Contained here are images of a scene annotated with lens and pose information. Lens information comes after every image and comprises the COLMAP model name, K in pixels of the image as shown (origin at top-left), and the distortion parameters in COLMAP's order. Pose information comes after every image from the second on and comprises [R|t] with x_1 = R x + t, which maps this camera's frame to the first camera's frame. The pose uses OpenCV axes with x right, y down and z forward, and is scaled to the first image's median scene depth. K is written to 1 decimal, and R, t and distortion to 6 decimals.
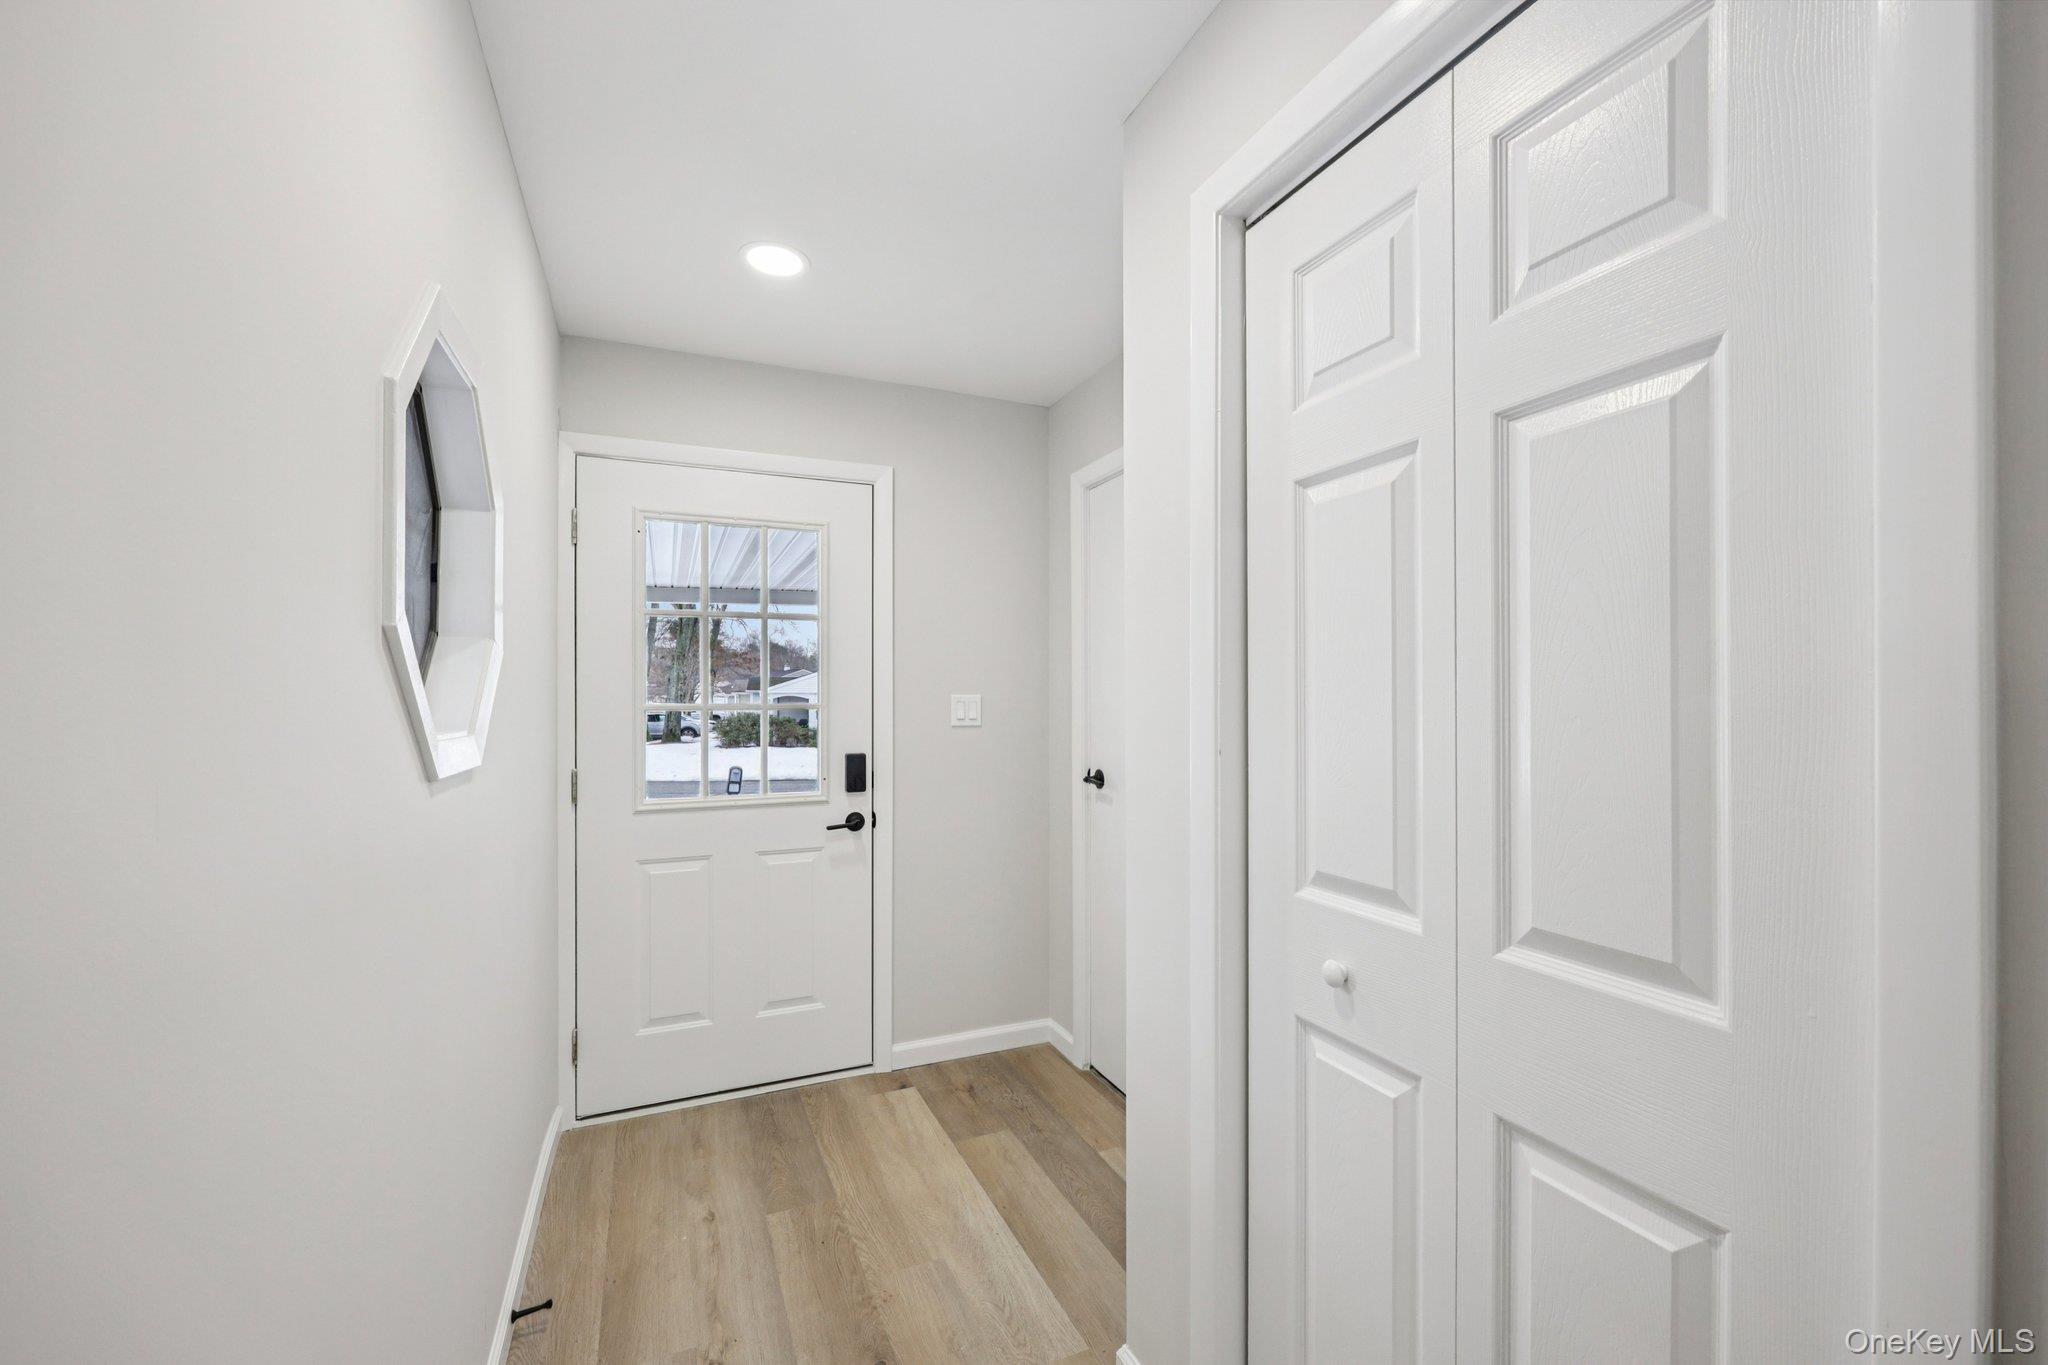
lens RADIAL K [[824.5, 0, 1023.1], [0, 824.5, 687.6], [0, 0, 1]] dist [0.000131, 0.000650]
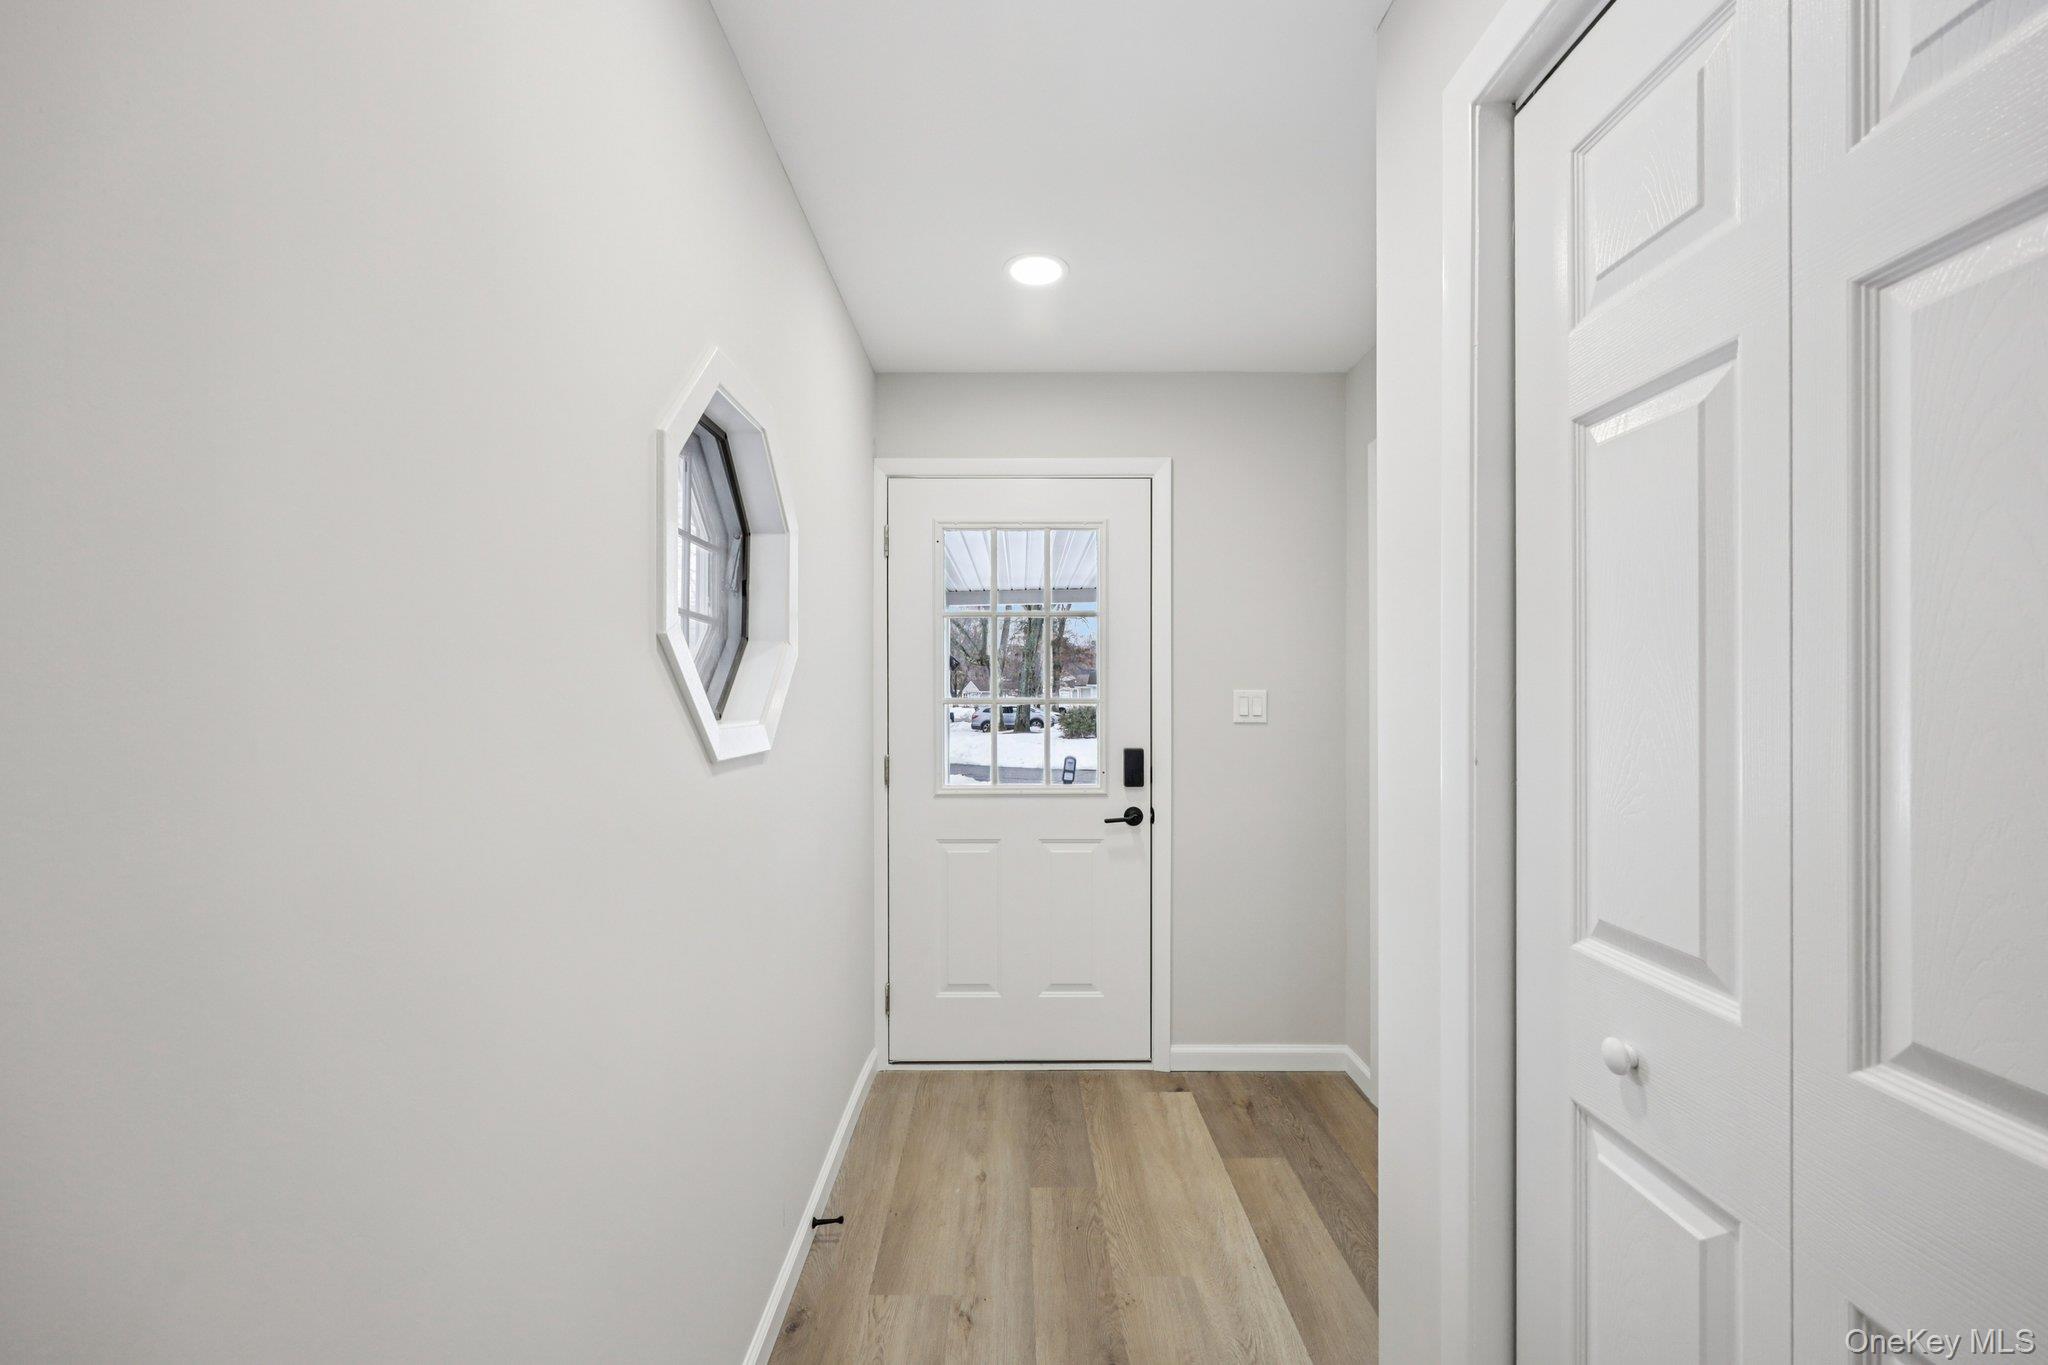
lens RADIAL K [[819.5, 0, 1027.1], [0, 819.5, 685.7], [0, 0, 1]] dist [-0.000052, 0.000317]
pose [[0.919119, -0.000722, -0.393980, 0.090743], [0.002664, 0.999987, 0.004381, -0.001084], [0.393971, -0.005076, 0.919109, 0.044930]]
